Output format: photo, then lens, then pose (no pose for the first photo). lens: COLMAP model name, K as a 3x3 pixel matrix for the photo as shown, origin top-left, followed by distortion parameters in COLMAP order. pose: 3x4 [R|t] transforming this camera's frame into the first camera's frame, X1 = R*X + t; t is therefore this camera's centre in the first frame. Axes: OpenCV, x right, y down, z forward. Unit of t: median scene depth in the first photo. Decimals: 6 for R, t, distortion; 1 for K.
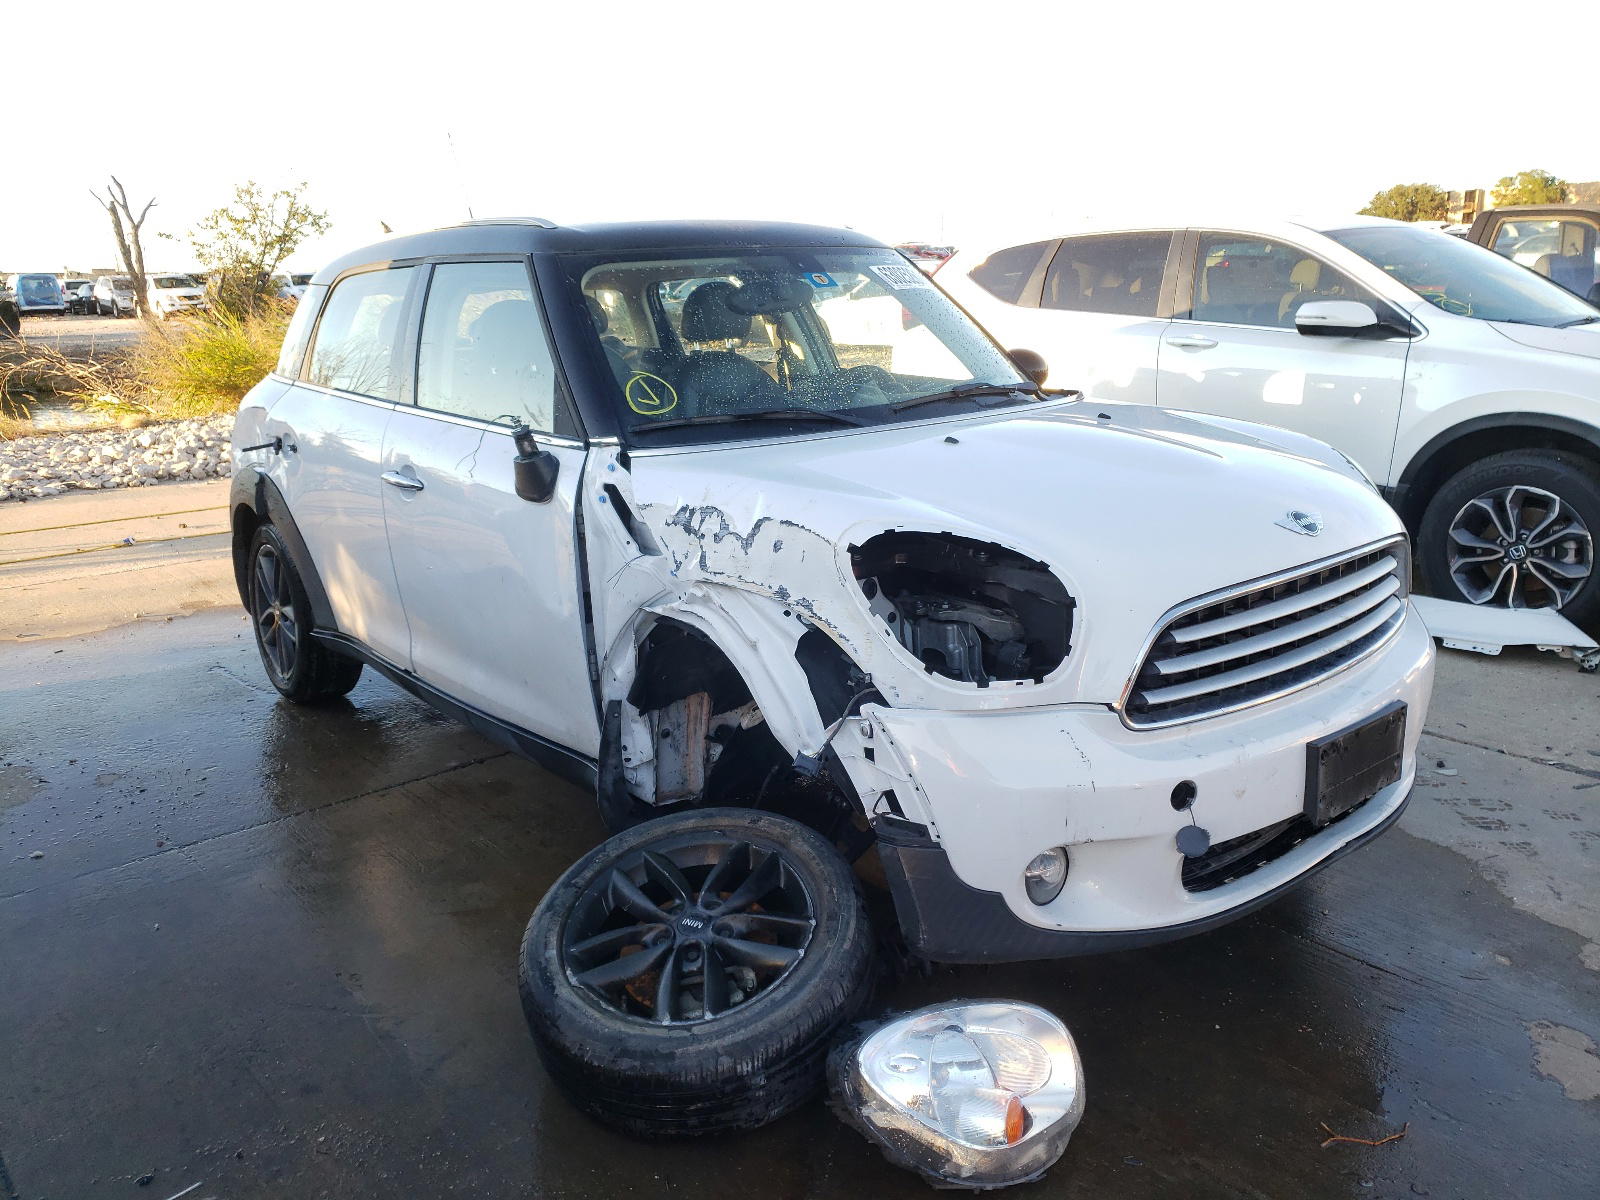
lens RADIAL K [[1212.6, 0, 795.0], [0, 1212.6, 595.7], [0, 0, 1]] dist [0.070078, -0.062590]
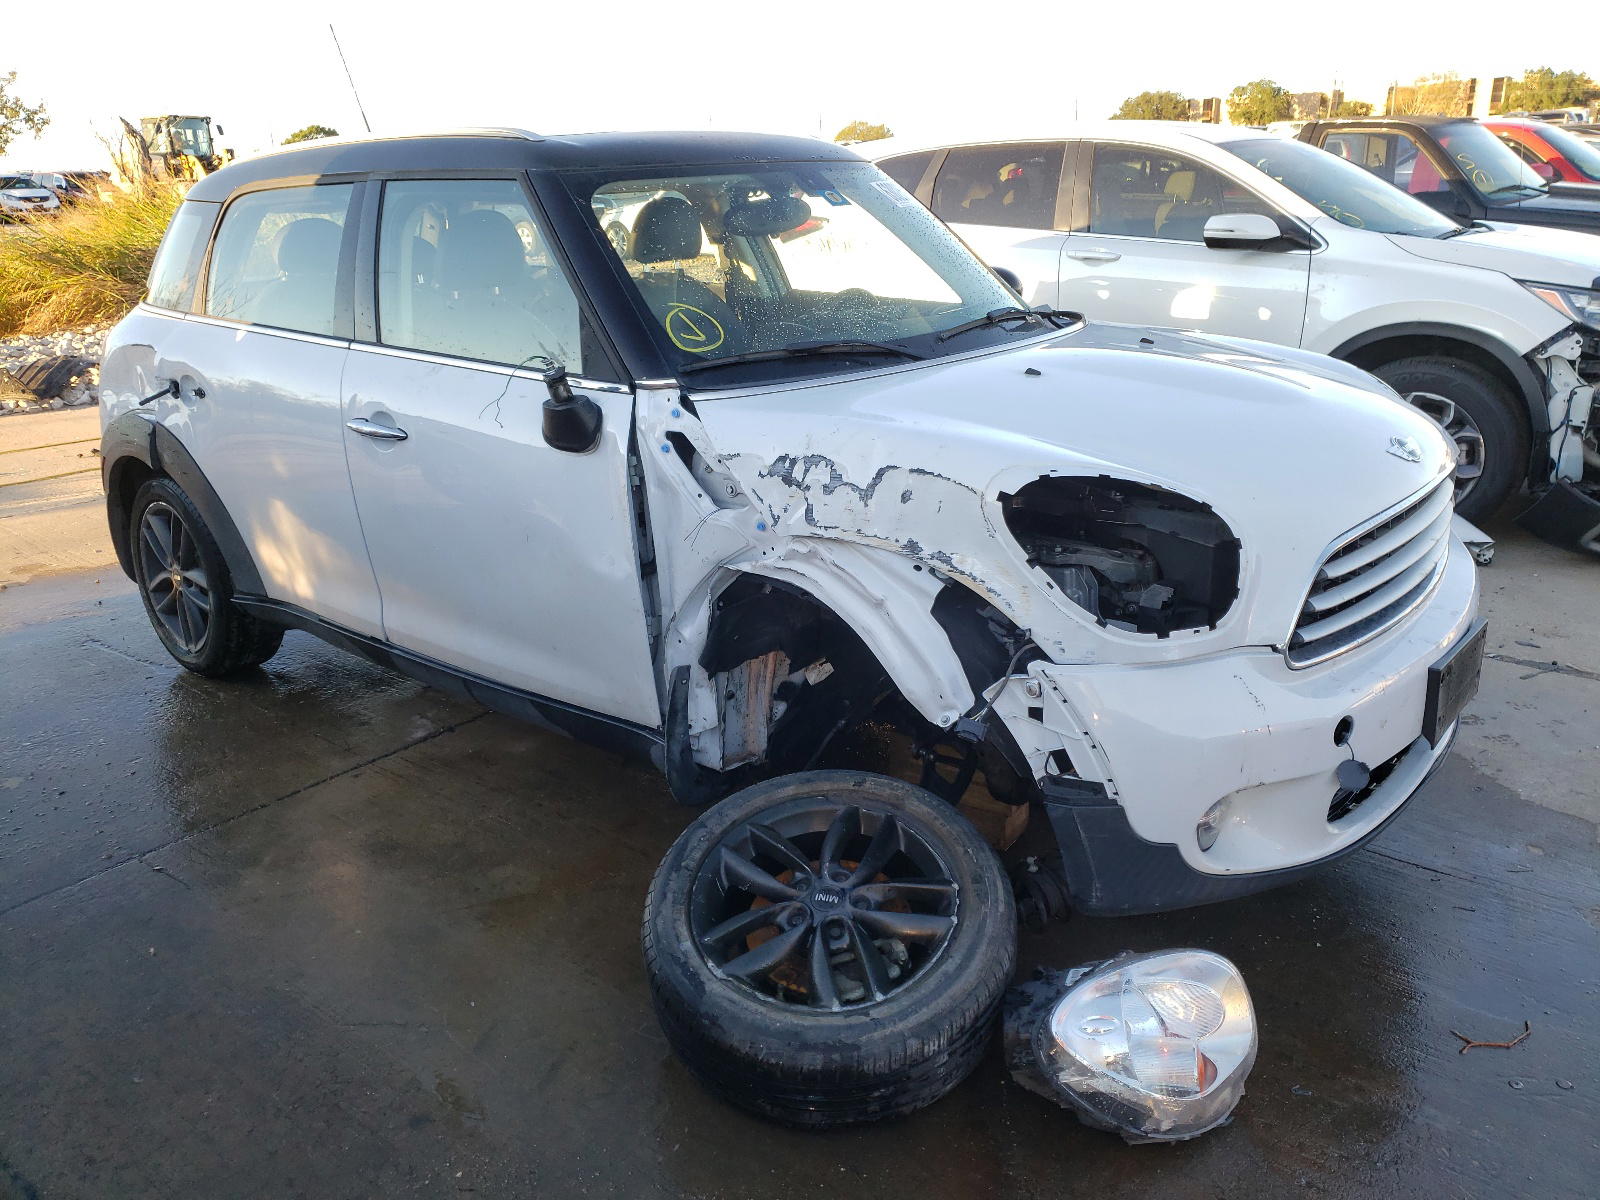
lens RADIAL K [[1212.6, 0, 795.0], [0, 1212.6, 595.7], [0, 0, 1]] dist [0.070078, -0.062590]
pose [[0.984066, -0.057447, 0.168265, -0.234844], [0.045381, 0.996173, 0.074701, -0.034742], [-0.171913, -0.065875, 0.982907, 0.082928]]
